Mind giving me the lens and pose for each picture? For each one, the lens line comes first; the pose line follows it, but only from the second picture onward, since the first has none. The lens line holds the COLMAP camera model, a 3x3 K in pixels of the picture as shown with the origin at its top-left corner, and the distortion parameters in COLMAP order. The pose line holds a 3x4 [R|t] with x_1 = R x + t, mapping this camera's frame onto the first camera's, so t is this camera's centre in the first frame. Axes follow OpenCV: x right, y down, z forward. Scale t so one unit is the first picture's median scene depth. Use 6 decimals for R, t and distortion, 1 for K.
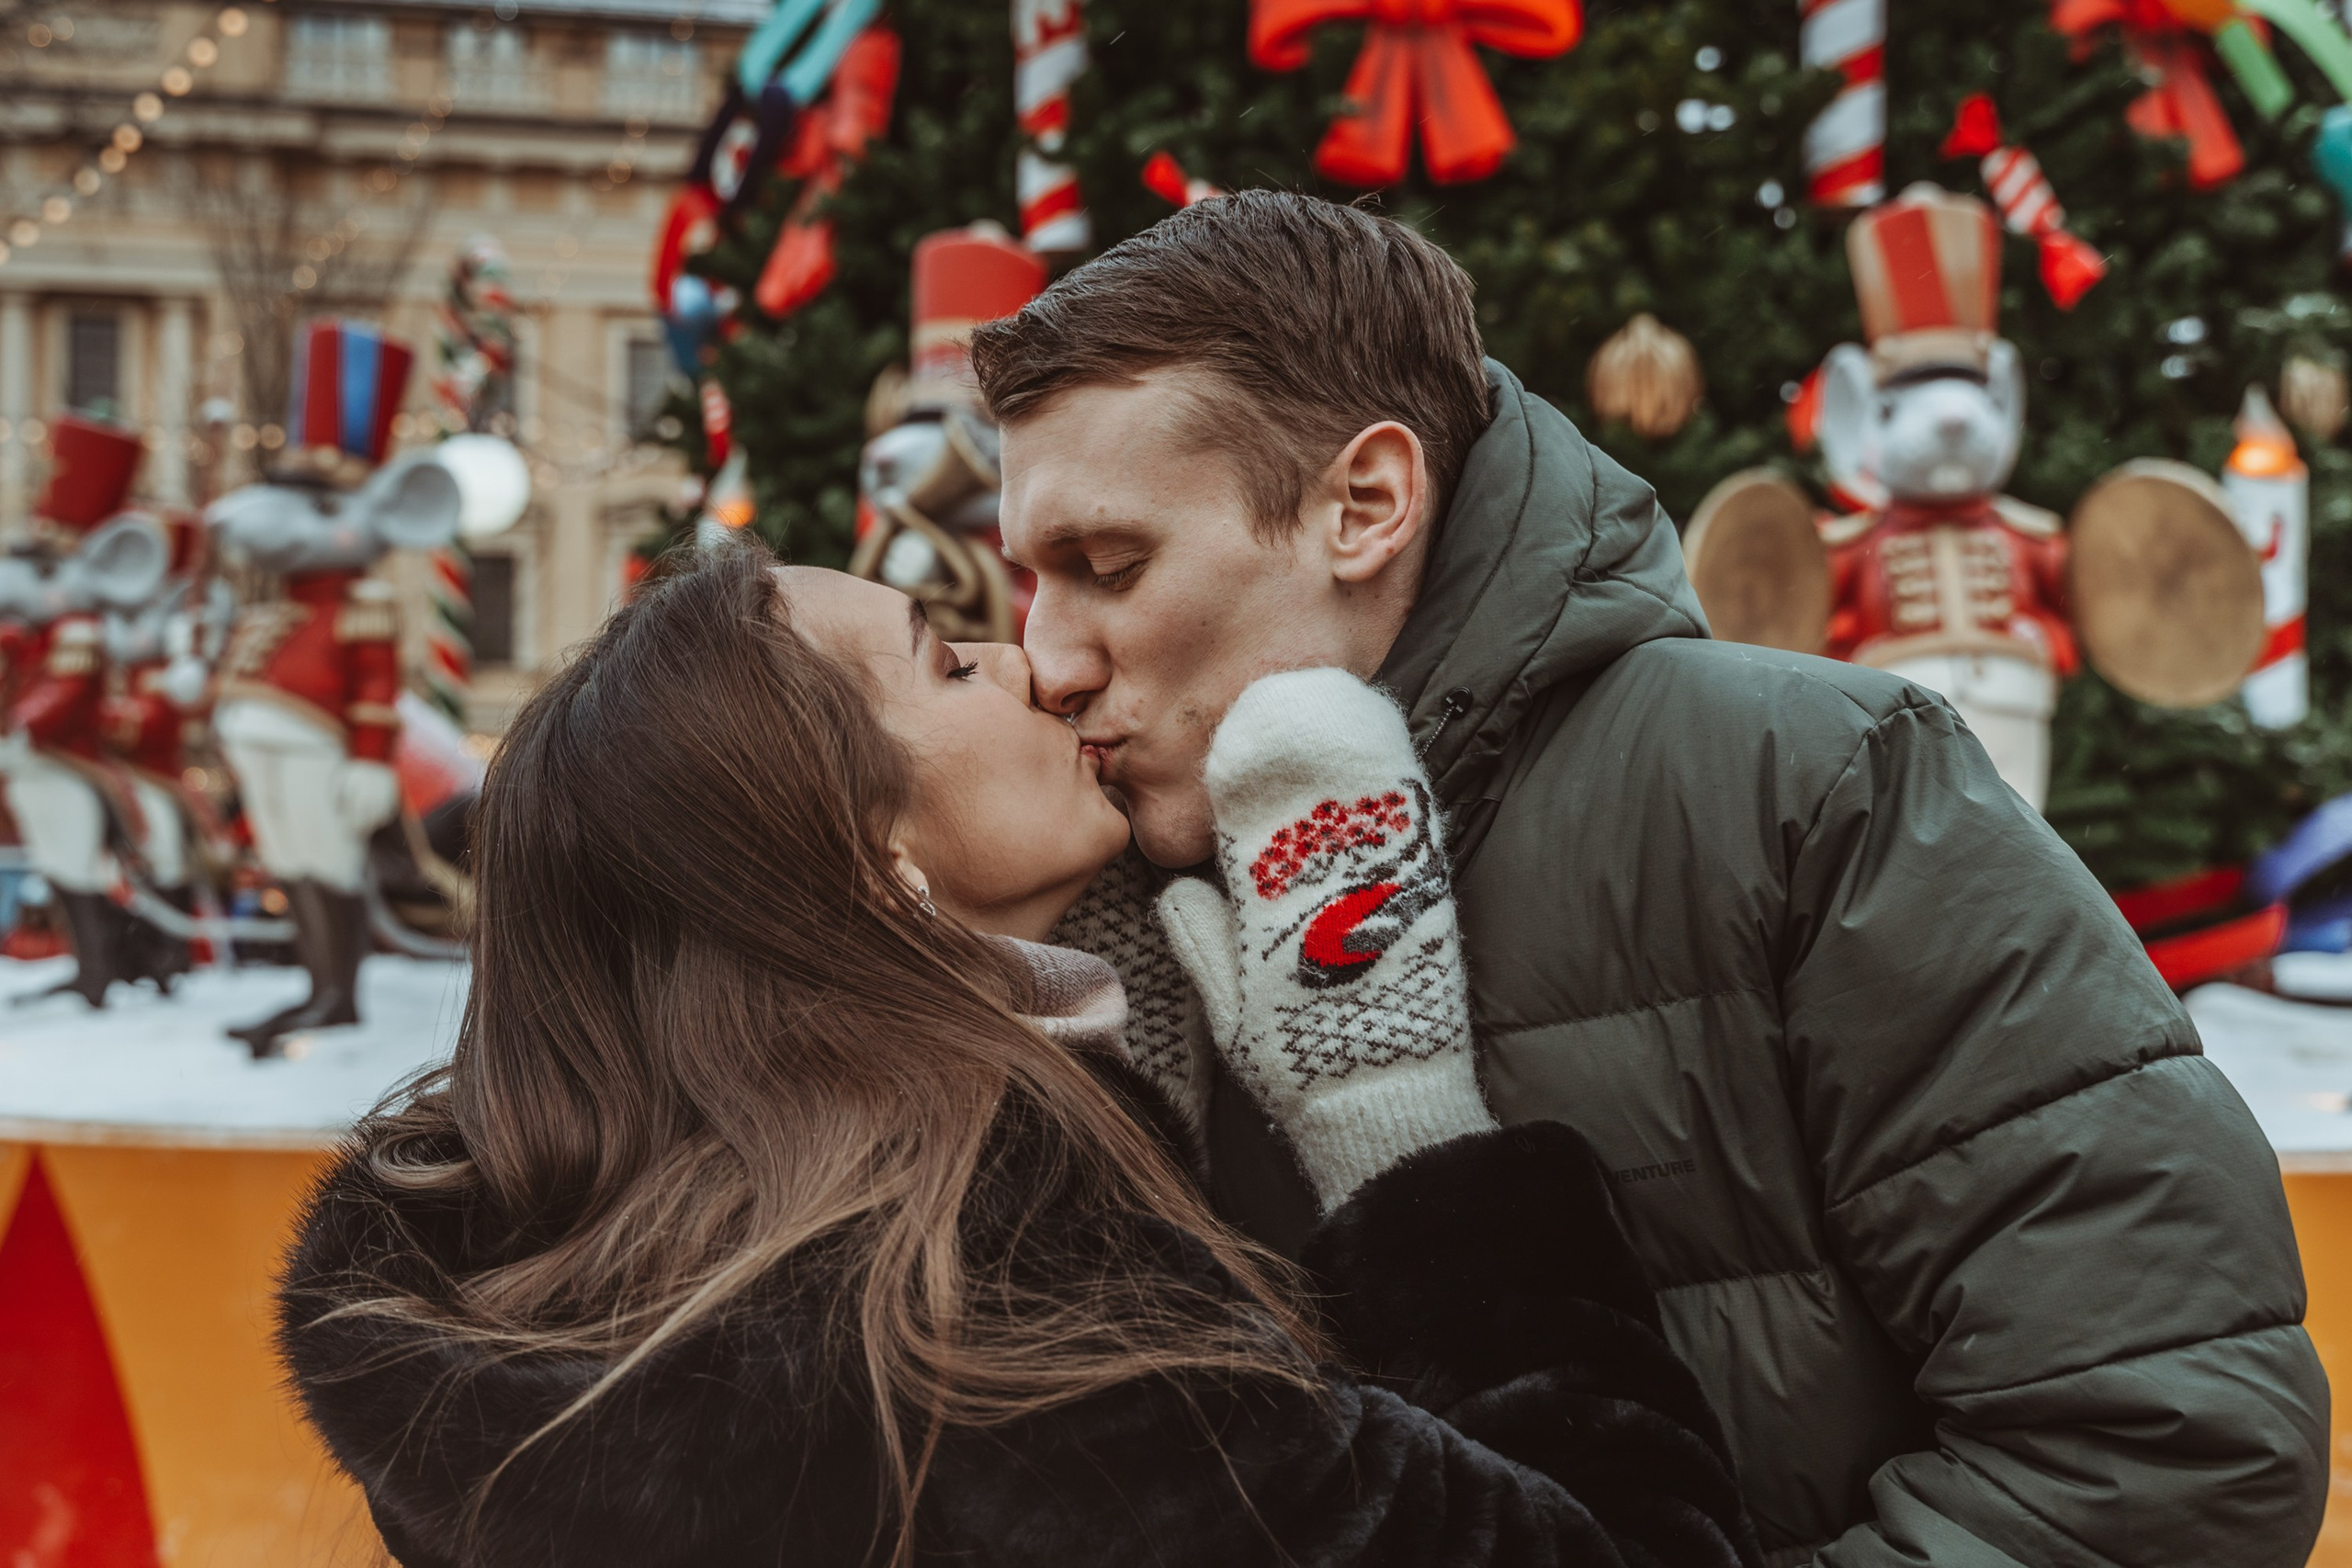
lens RADIAL K [[3303.6, 0, 1051.9], [0, 3303.6, 659.5], [0, 0, 1]] dist [0.024494, 0.000000]
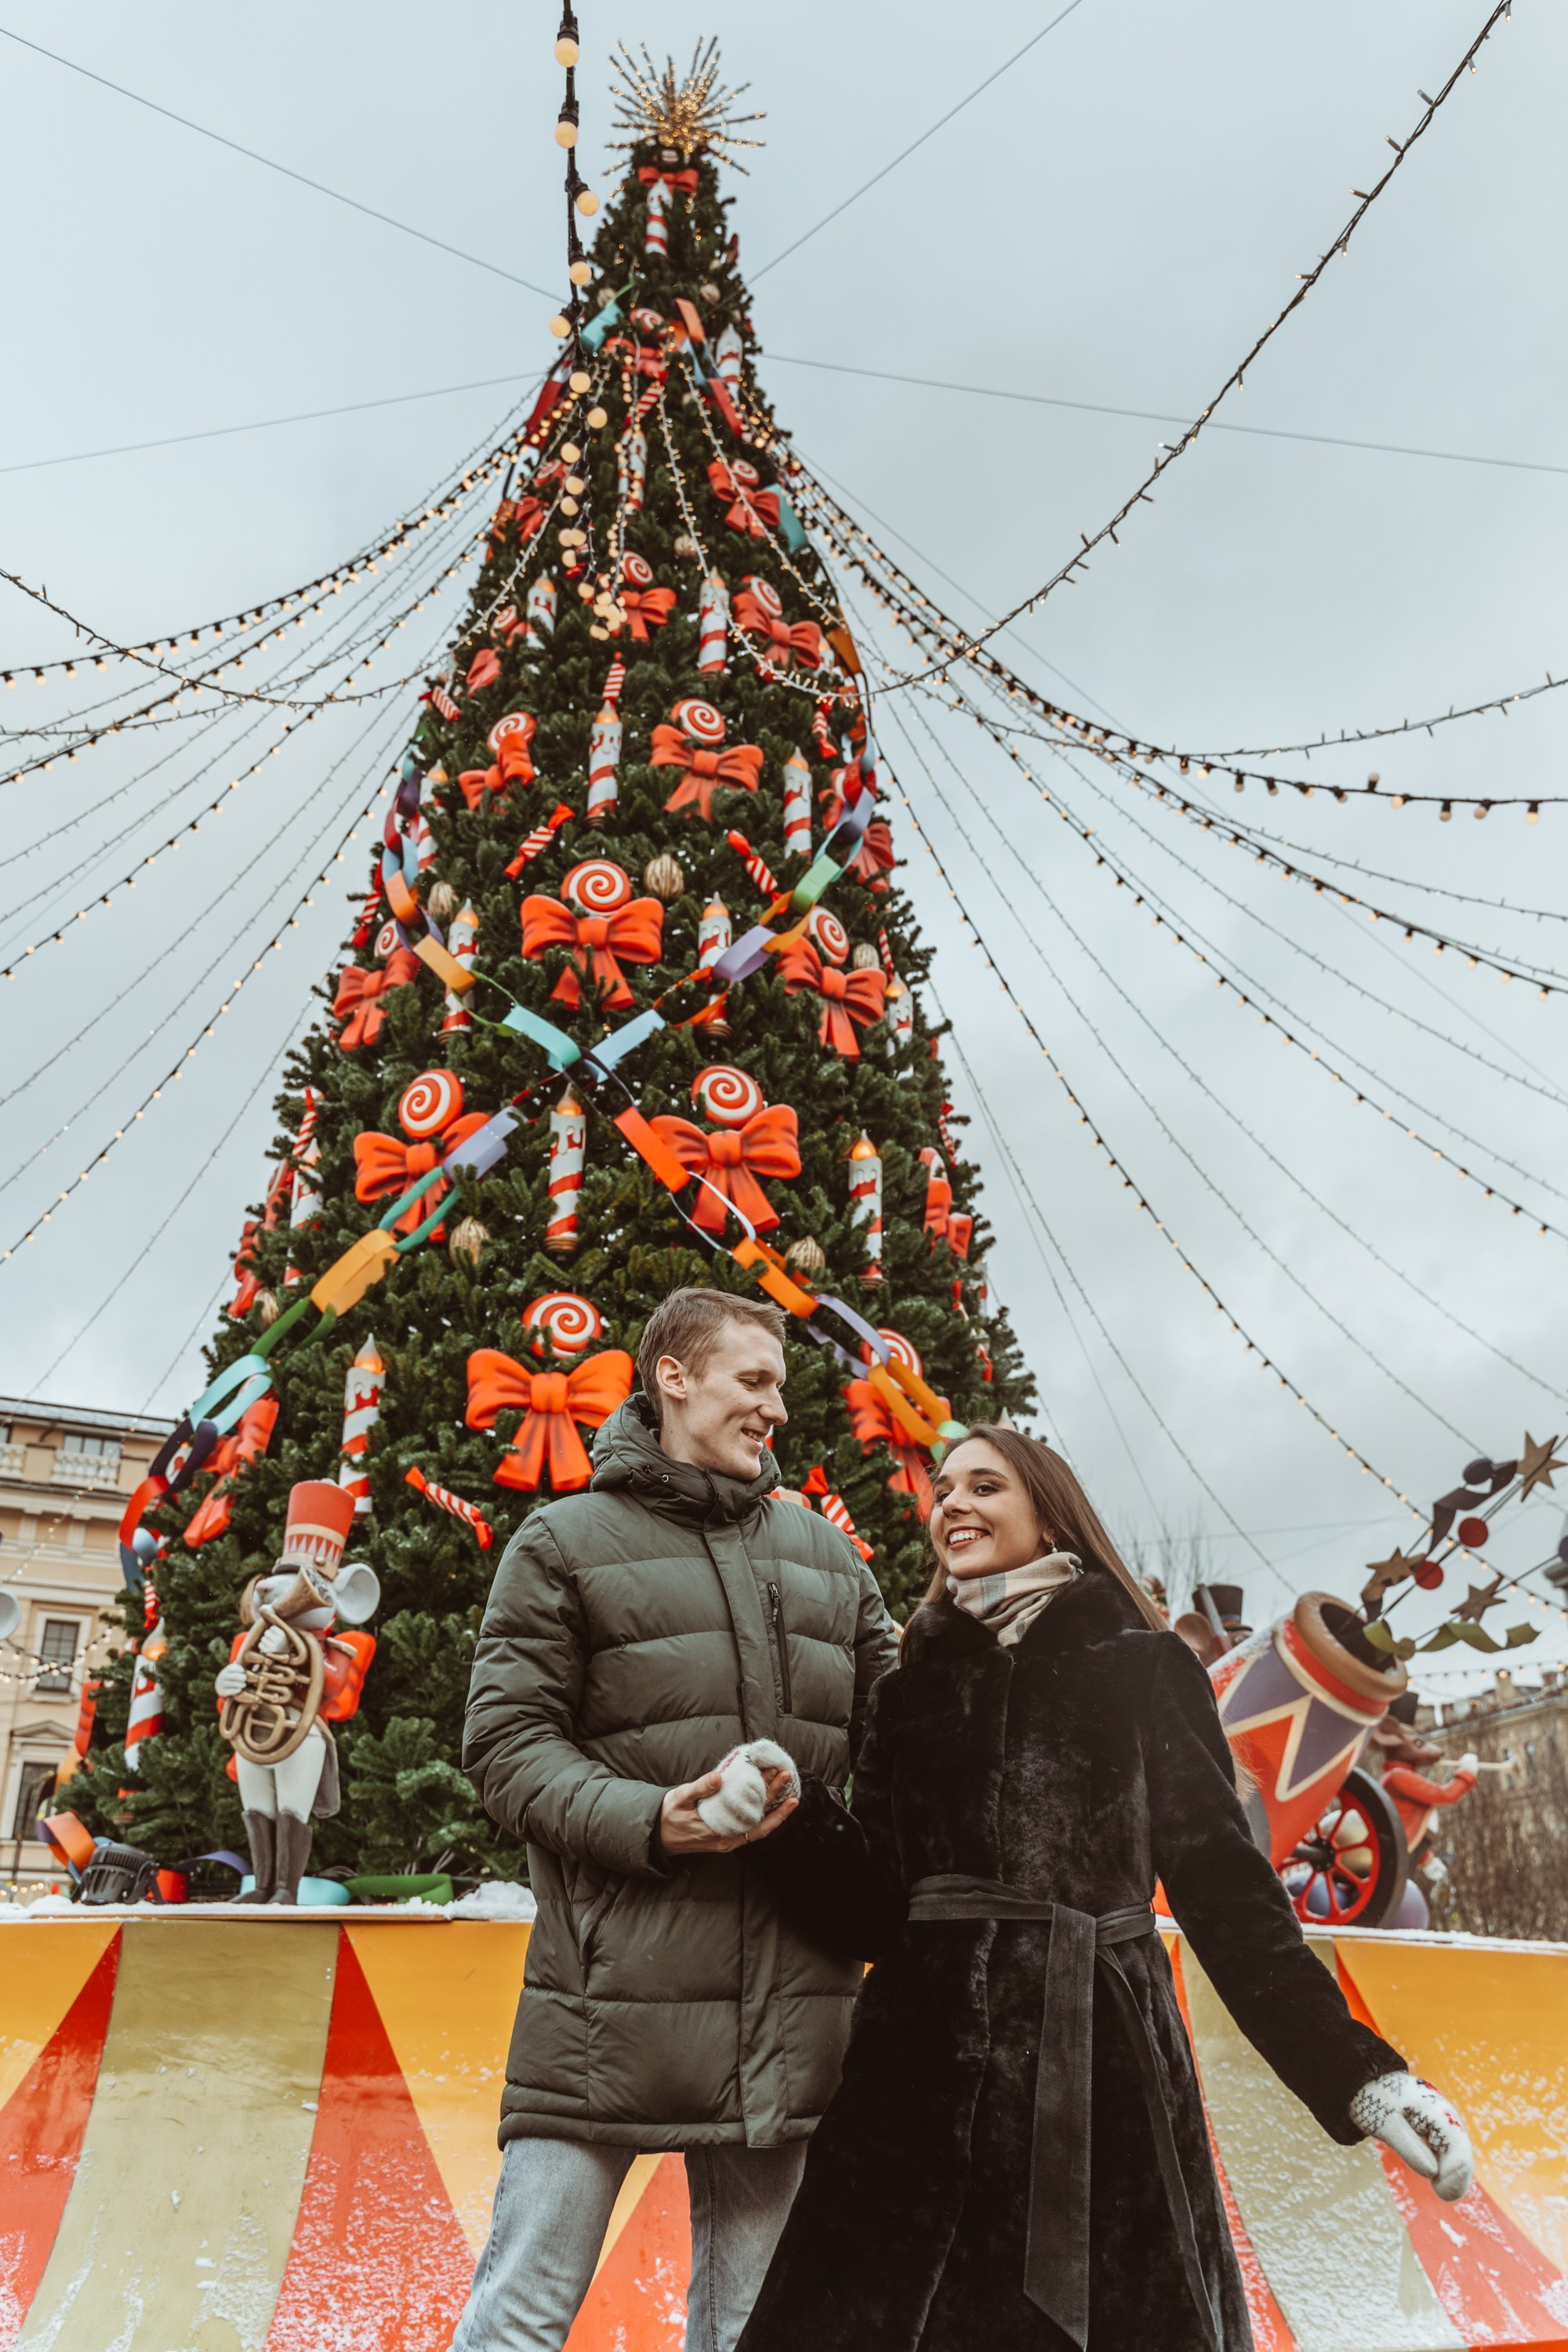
lens RADIAL K [[1925.7, 0, 782.9], [0, 1925.7, 1187.5], [0, 0, 1]] dist [0.007936, -0.010625]
pose [[0.971867, 0.103605, 0.211518, -0.012974], [-0.028104, 0.942652, -0.332593, 0.061838], [-0.233846, 0.317291, 0.919044, -0.143399]]
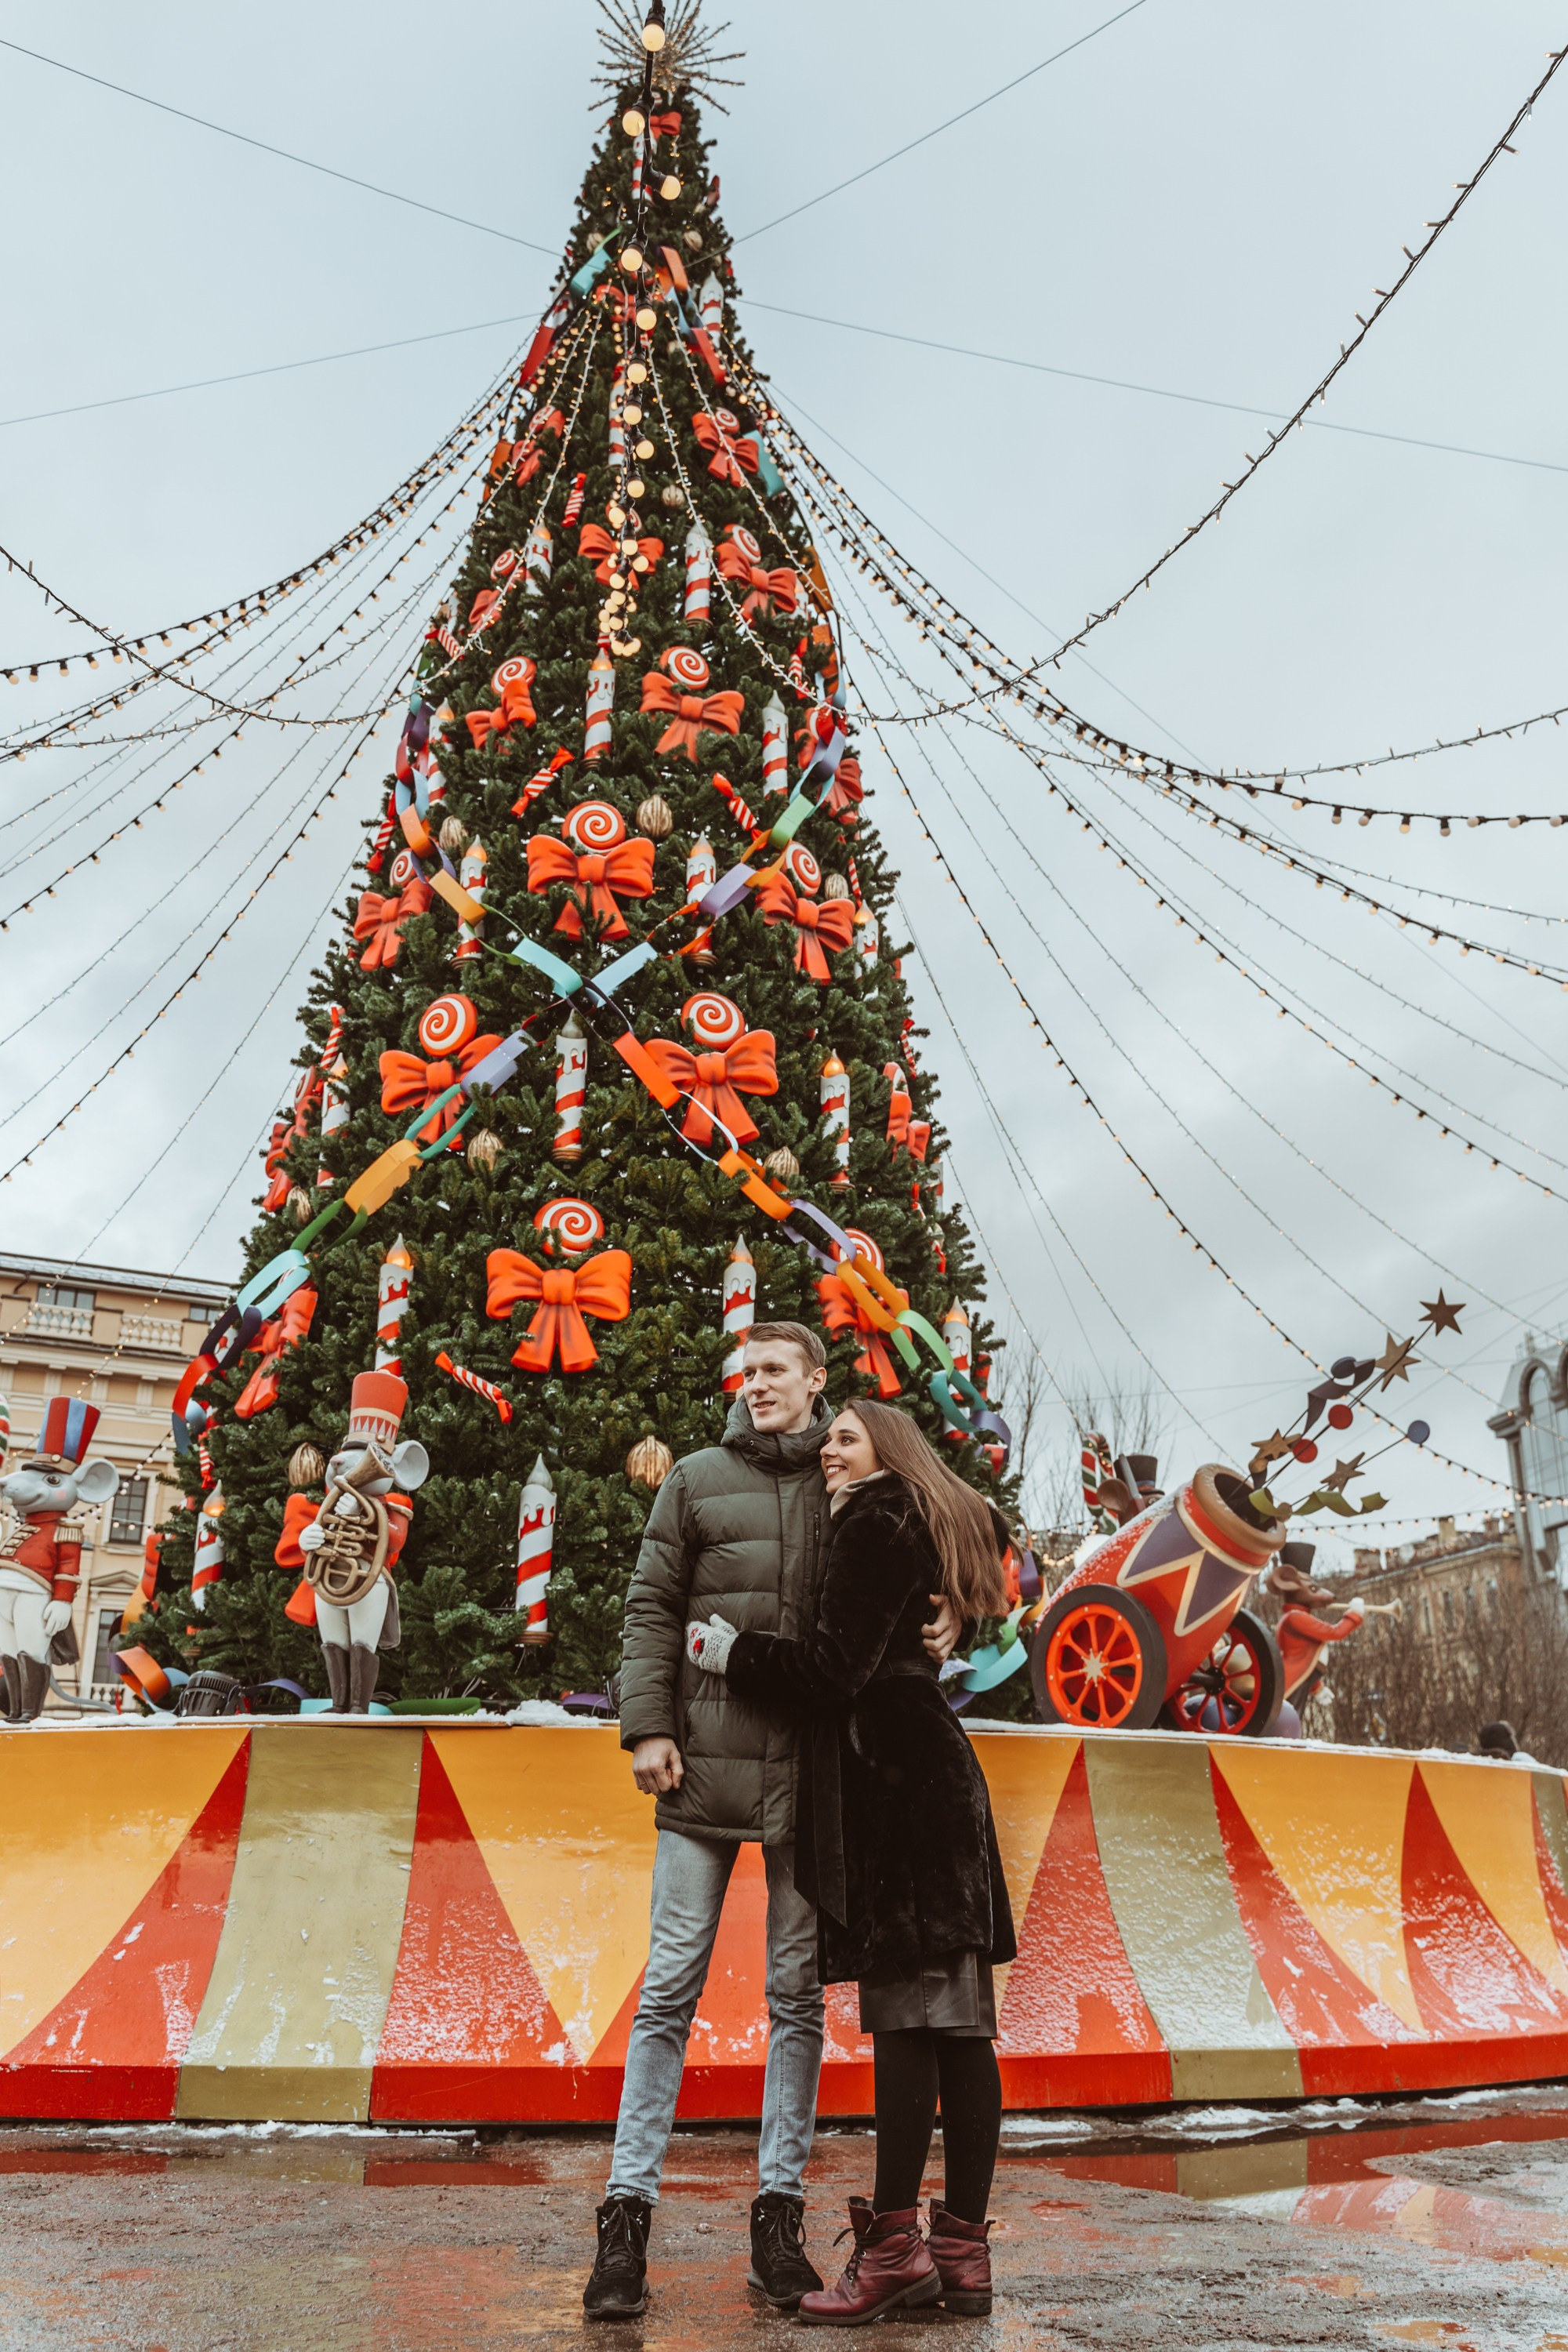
lens RADIAL K [[1925.7, 0, 780.1], [0, 1925.7, 1156.2], [0, 0, 1]] dist [0.007936, -0.010625]
pose [[0.967288, 0.095372, 0.235069, -0.063433], [-0.027954, 0.961067, -0.274897, 0.070626], [-0.252135, 0.259334, 0.932295, -0.301563]]
